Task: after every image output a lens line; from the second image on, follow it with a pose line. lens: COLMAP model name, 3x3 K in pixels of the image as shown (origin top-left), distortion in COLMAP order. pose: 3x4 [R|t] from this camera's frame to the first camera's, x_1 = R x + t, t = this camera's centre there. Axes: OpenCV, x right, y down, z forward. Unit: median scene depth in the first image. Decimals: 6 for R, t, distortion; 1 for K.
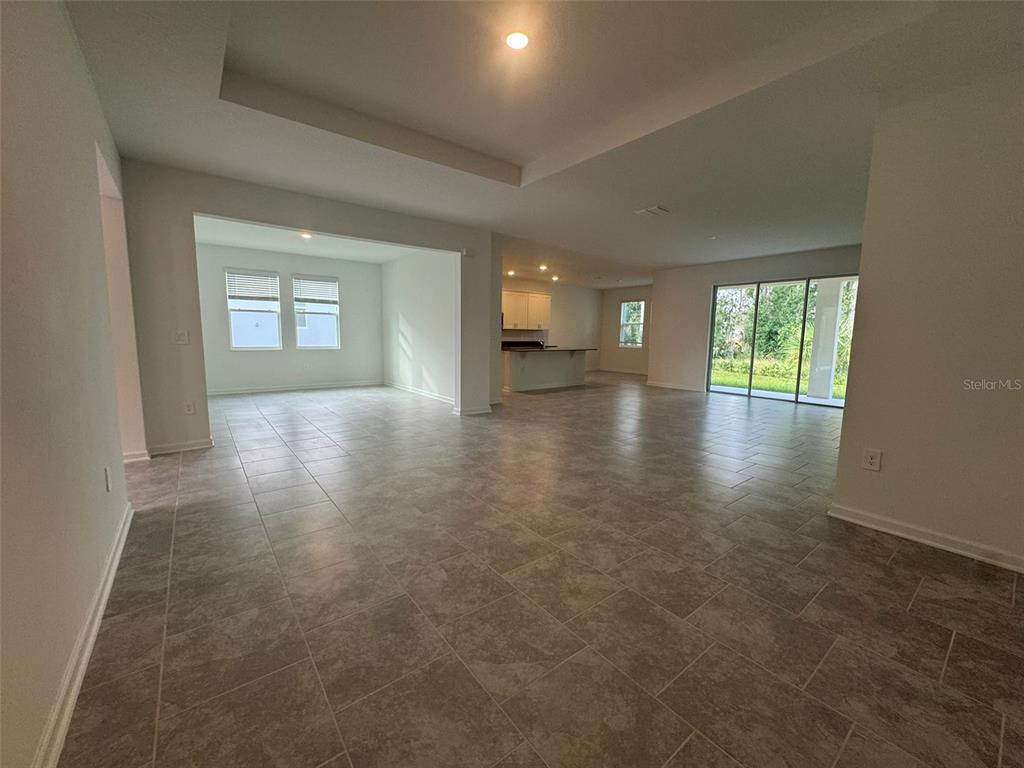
lens RADIAL K [[409.3, 0, 516.7], [0, 409.3, 381.9], [0, 0, 1]] dist [-0.000119, -0.002867]
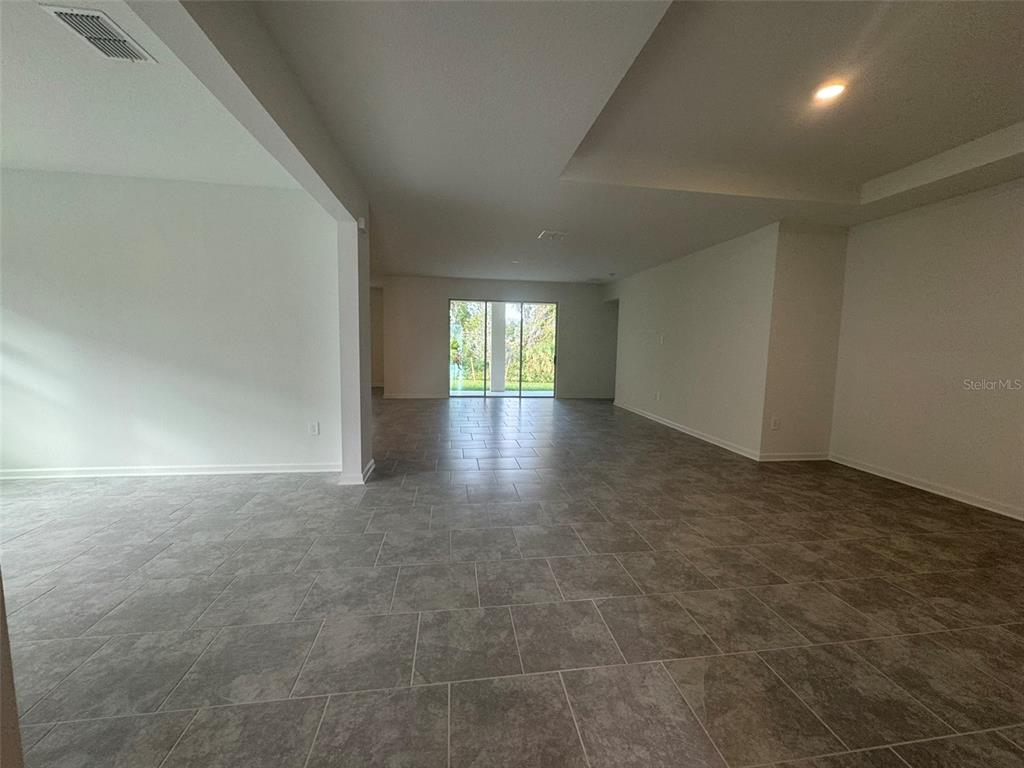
lens RADIAL K [[409.3, 0, 514.9], [0, 409.3, 386.6], [0, 0, 1]] dist [-0.000119, -0.002867]
pose [[0.496180, -0.099160, 0.862539, -1.231664], [0.091558, 0.993893, 0.061591, -0.184969], [-0.863379, 0.048412, 0.502229, 1.092762]]
